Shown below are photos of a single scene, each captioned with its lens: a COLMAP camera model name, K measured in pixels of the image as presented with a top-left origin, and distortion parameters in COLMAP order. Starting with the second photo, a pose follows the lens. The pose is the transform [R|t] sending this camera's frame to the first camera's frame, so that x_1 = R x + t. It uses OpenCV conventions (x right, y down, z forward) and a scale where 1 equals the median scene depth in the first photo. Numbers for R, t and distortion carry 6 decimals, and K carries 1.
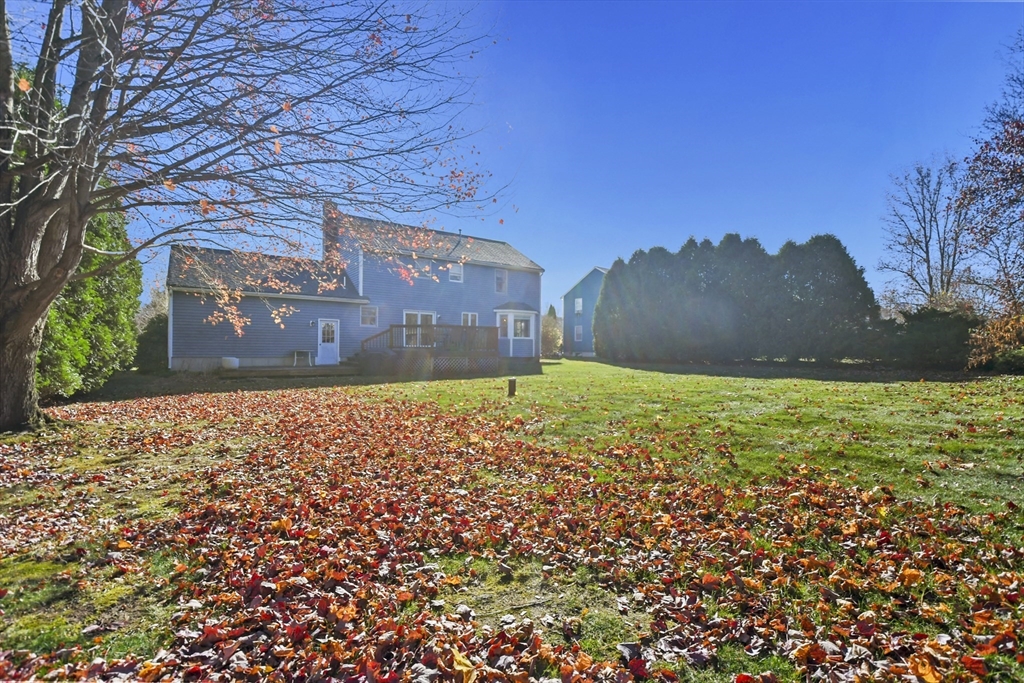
lens RADIAL K [[468.5, 0, 519.0], [0, 468.5, 344.2], [0, 0, 1]] dist [-0.006513, -0.001274]
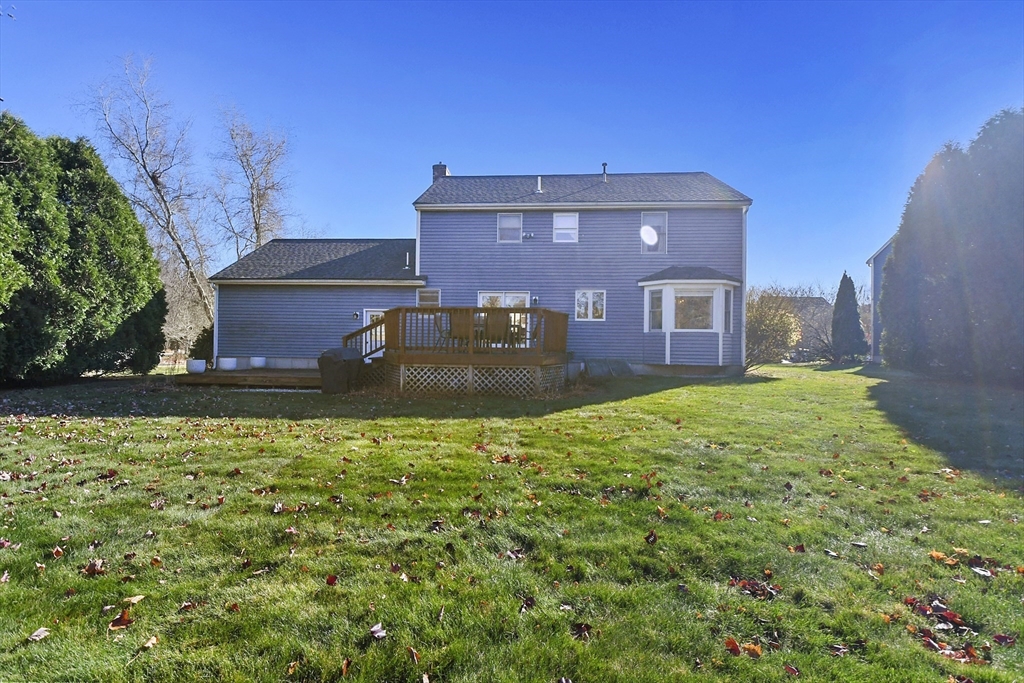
lens RADIAL K [[468.5, 0, 509.3], [0, 468.5, 337.5], [0, 0, 1]] dist [-0.006513, -0.001274]
pose [[0.771213, -0.004785, -0.636559, 0.231795], [0.000386, 0.999975, -0.007050, -0.001733], [0.636577, 0.005191, 0.771196, 0.530125]]
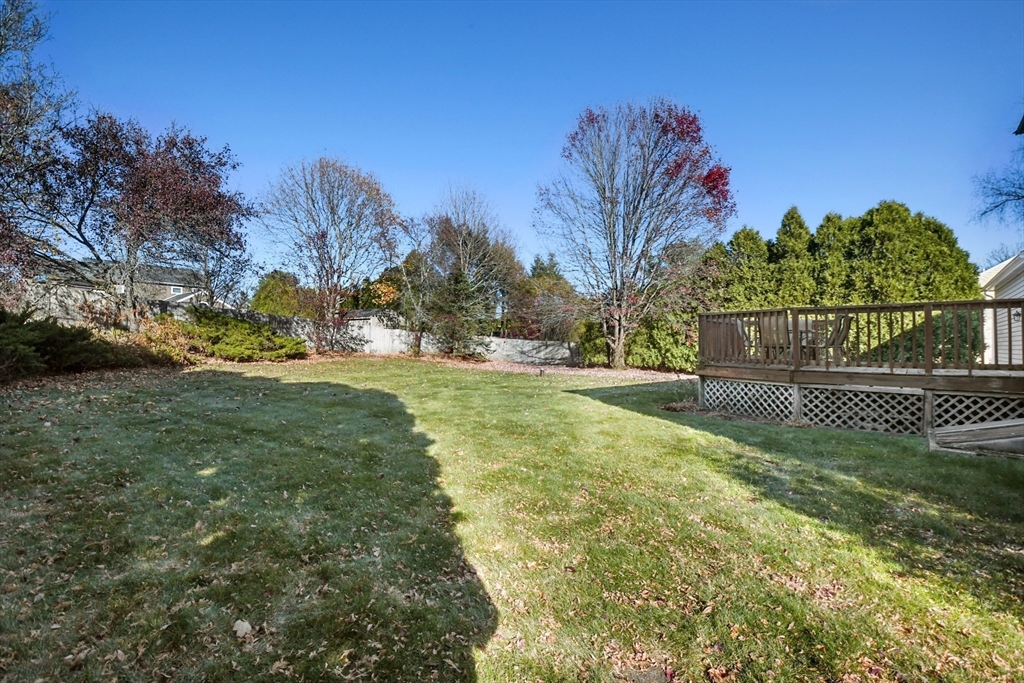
lens RADIAL K [[468.5, 0, 518.4], [0, 468.5, 343.6], [0, 0, 1]] dist [-0.006513, -0.001274]
pose [[-0.977874, -0.012730, -0.208809, 0.205425], [-0.009169, 0.999796, -0.018014, 0.001762], [0.208996, -0.015701, -0.977791, 1.307888]]
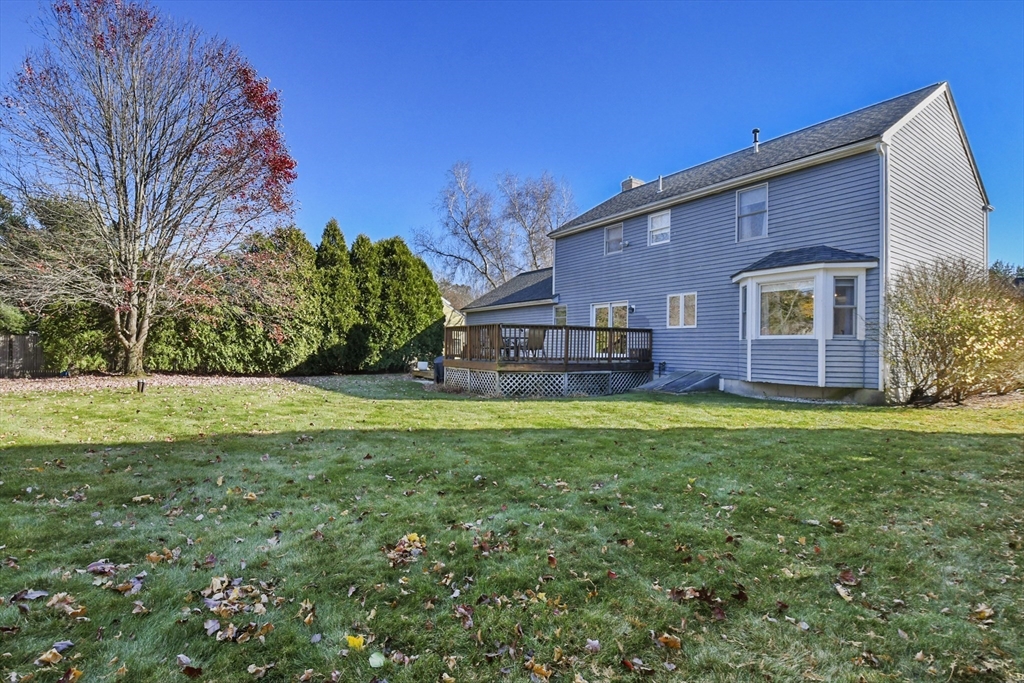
lens RADIAL K [[468.5, 0, 509.3], [0, 468.5, 346.8], [0, 0, 1]] dist [-0.006513, -0.001274]
pose [[-0.025040, -0.004985, -0.999674, 0.508199], [0.001755, 0.999986, -0.005030, -0.003914], [0.999685, -0.001880, -0.025031, 0.935777]]
